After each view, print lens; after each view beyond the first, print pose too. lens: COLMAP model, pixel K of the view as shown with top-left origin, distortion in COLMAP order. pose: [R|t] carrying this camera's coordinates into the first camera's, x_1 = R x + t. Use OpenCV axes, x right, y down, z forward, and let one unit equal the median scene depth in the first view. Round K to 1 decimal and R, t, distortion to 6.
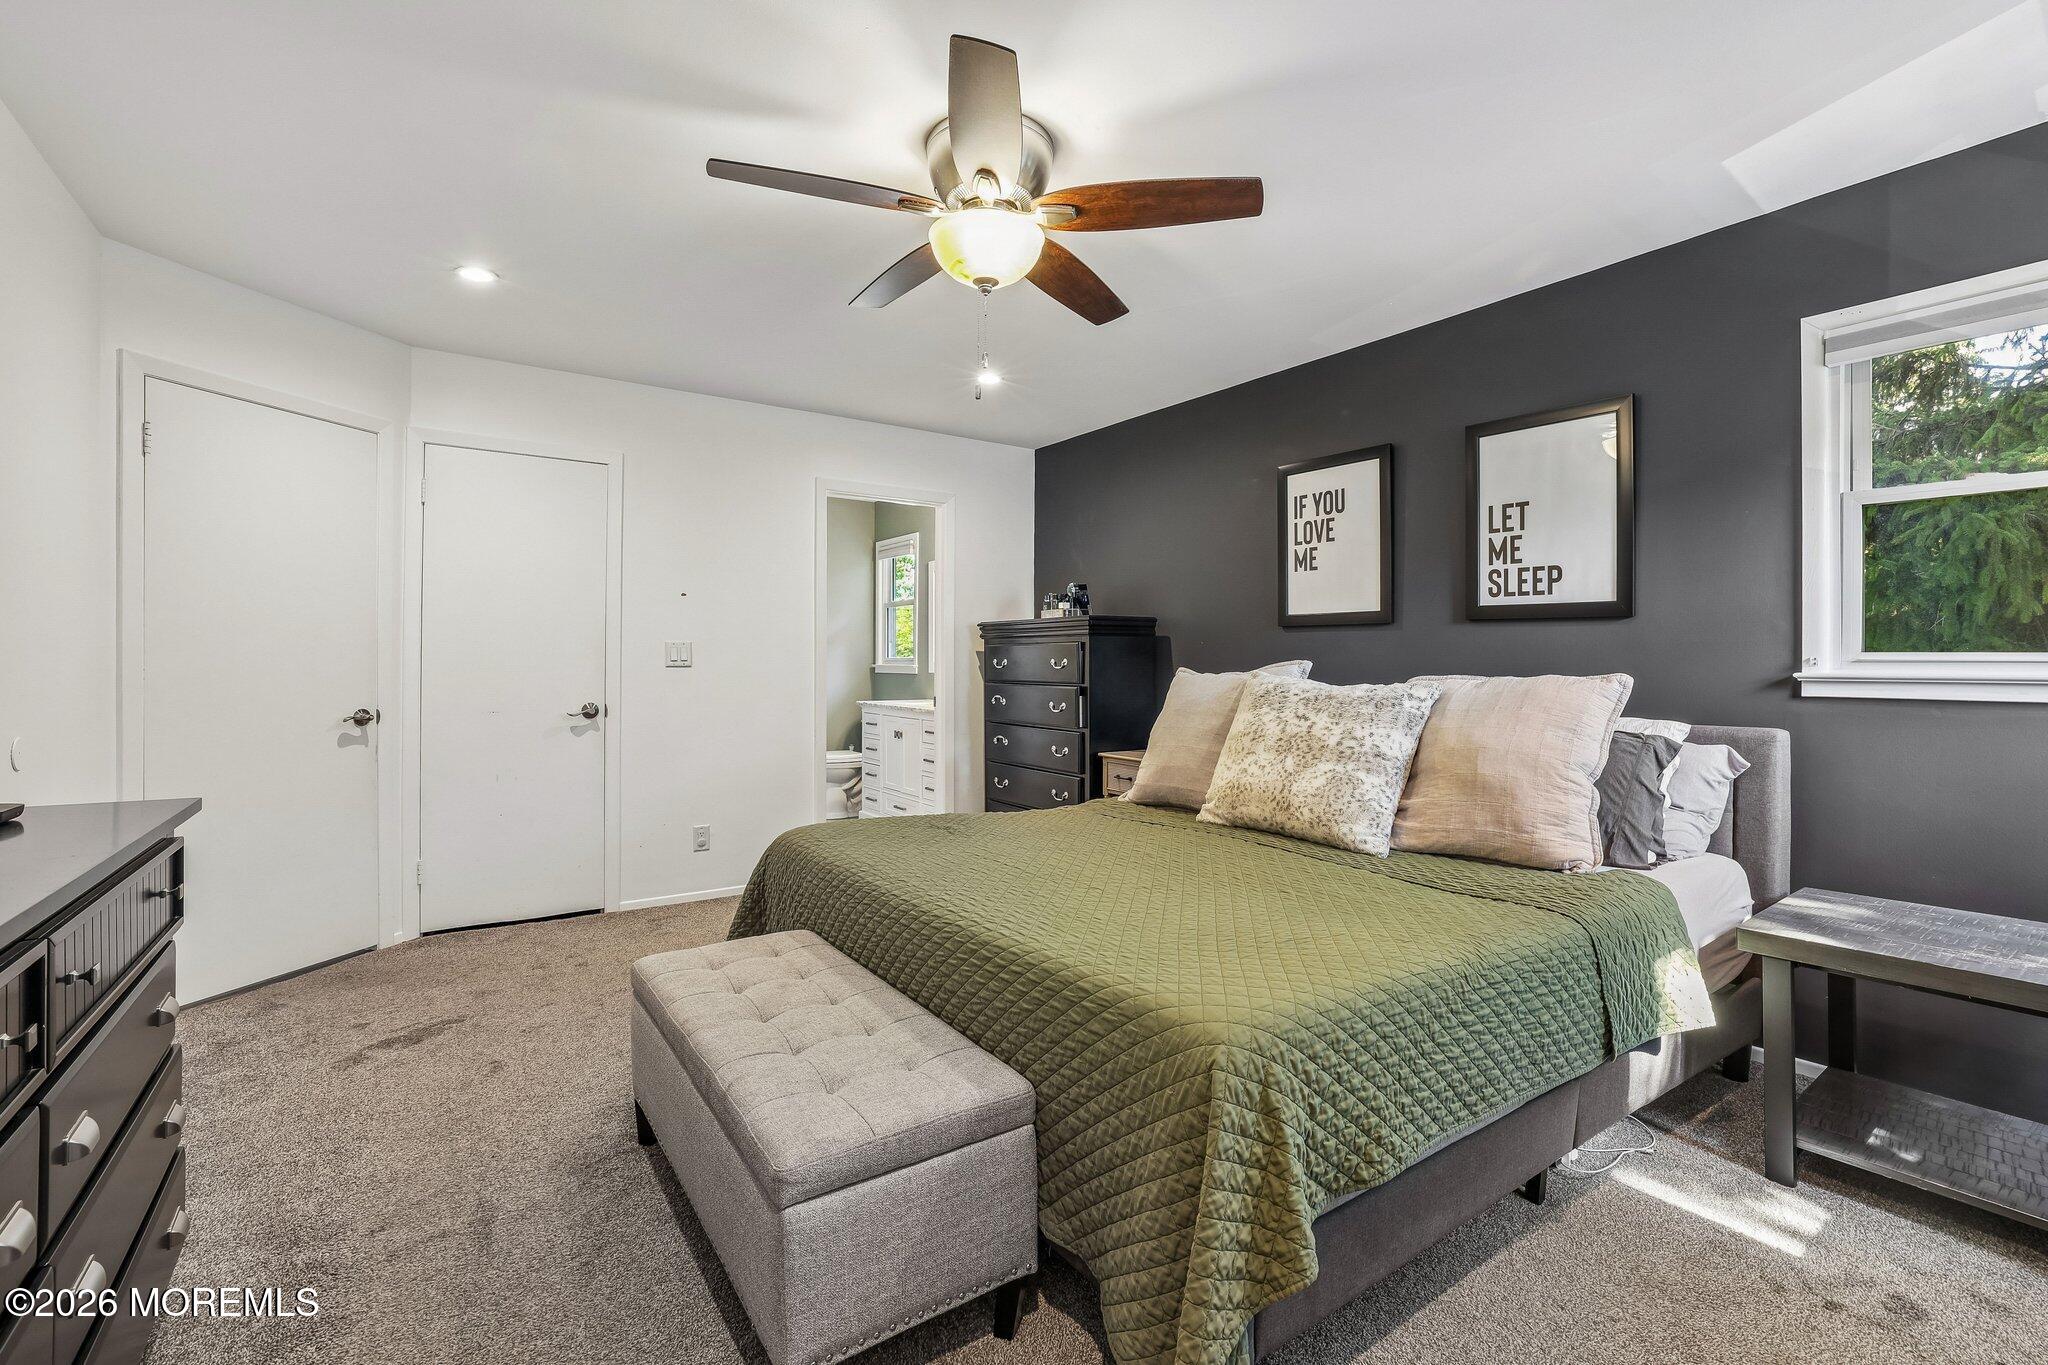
lens RADIAL K [[890.9, 0, 1014.1], [0, 890.9, 678.6], [0, 0, 1]] dist [-0.050037, 0.020347]
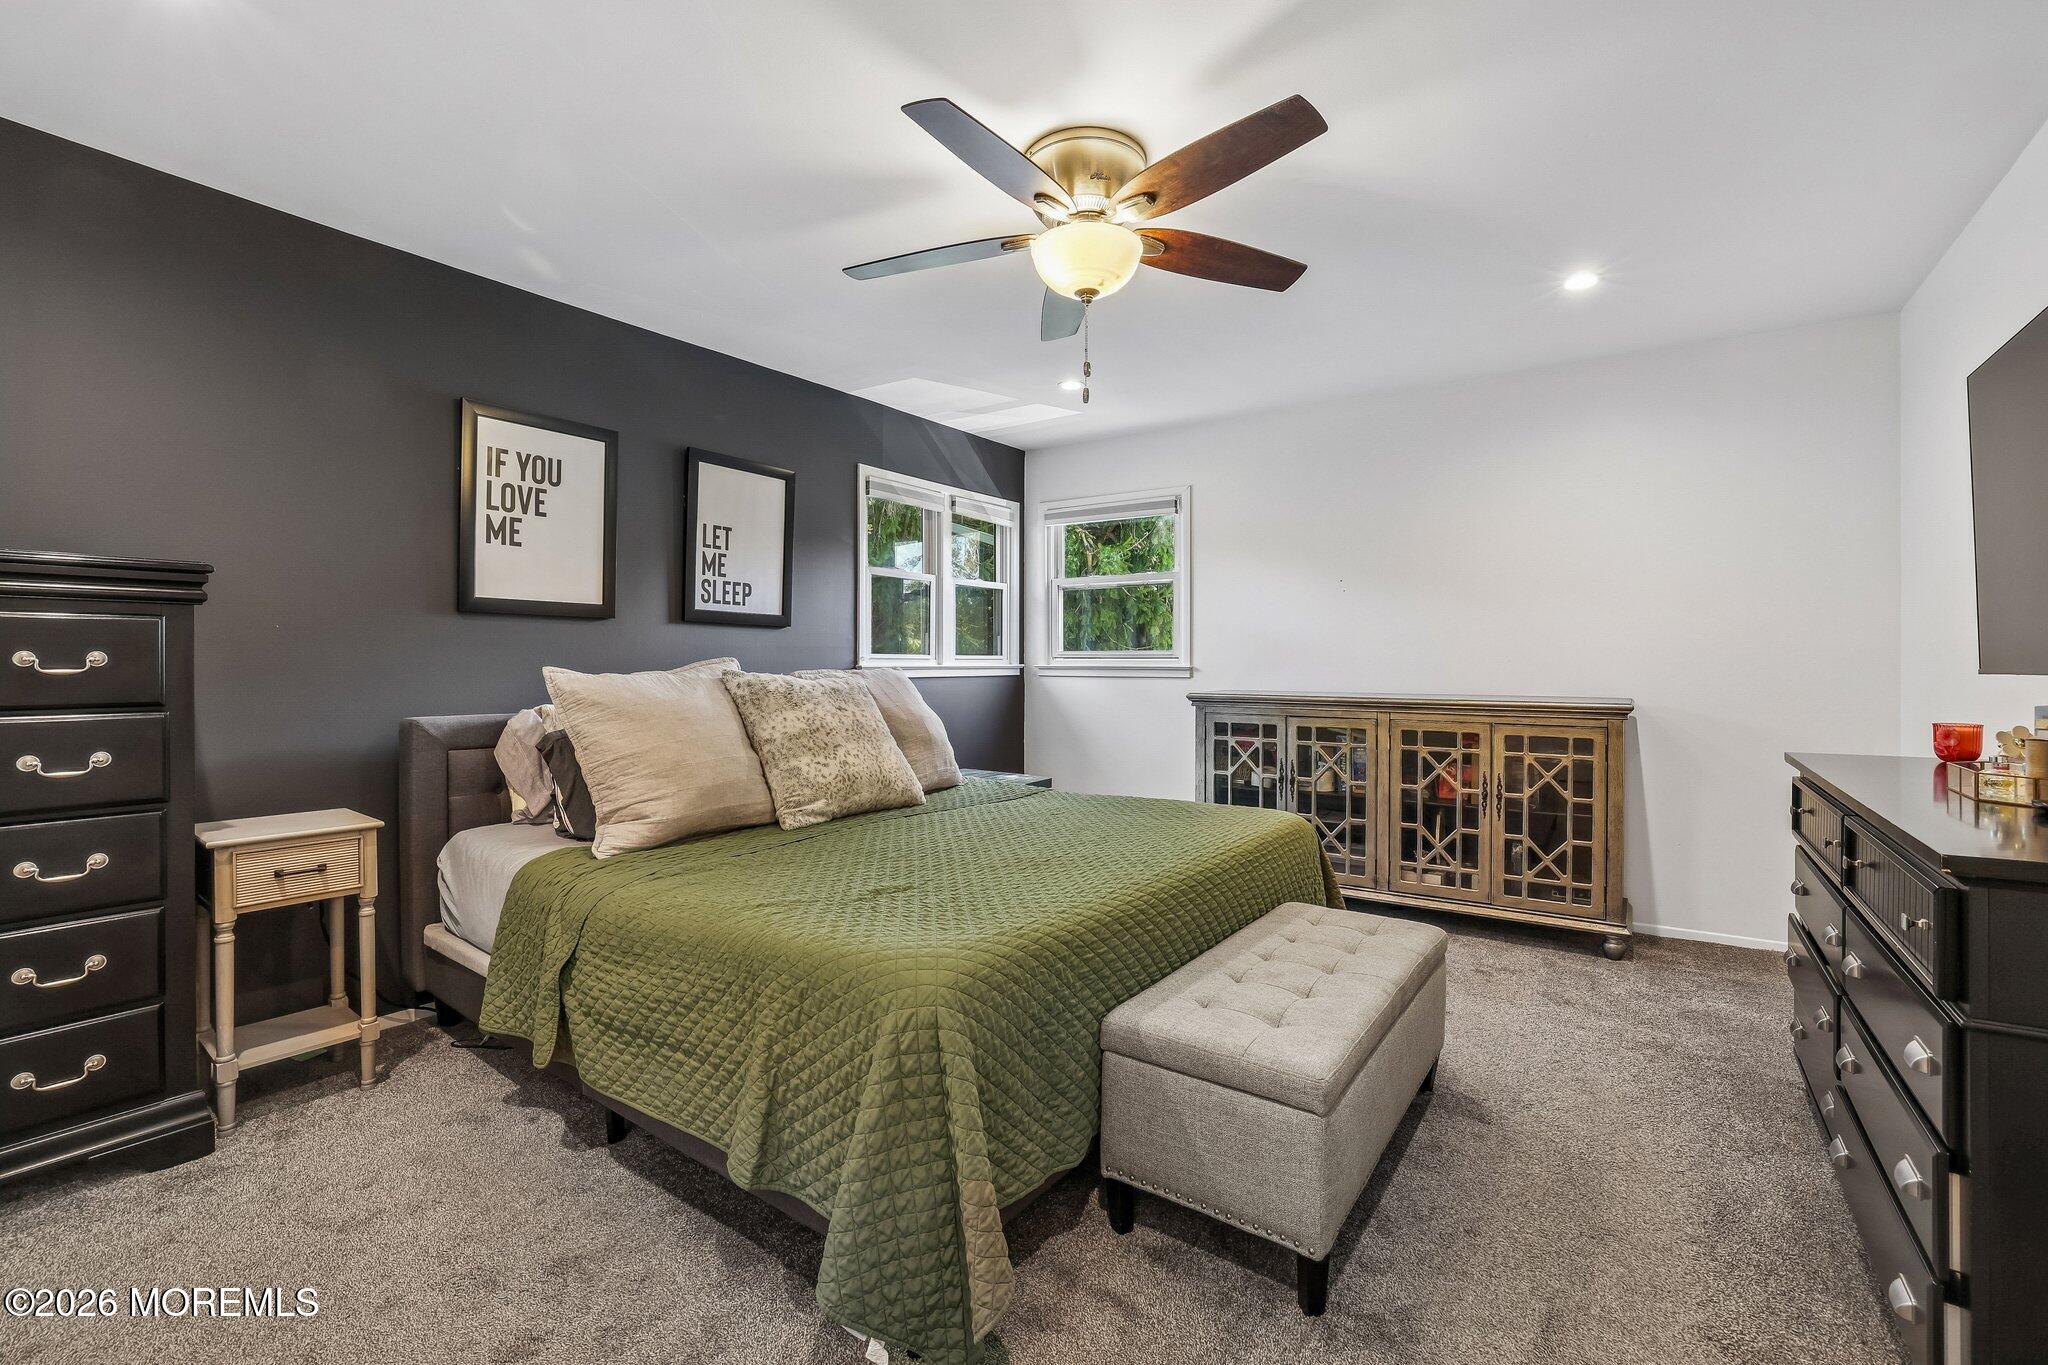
lens RADIAL K [[890.9, 0, 1014.1], [0, 890.9, 678.6], [0, 0, 1]] dist [-0.050037, 0.020347]
pose [[-0.334031, -0.021449, 0.942318, -0.694853], [0.015511, 0.999481, 0.028248, -0.019781], [-0.942435, 0.024052, -0.333524, 1.012714]]
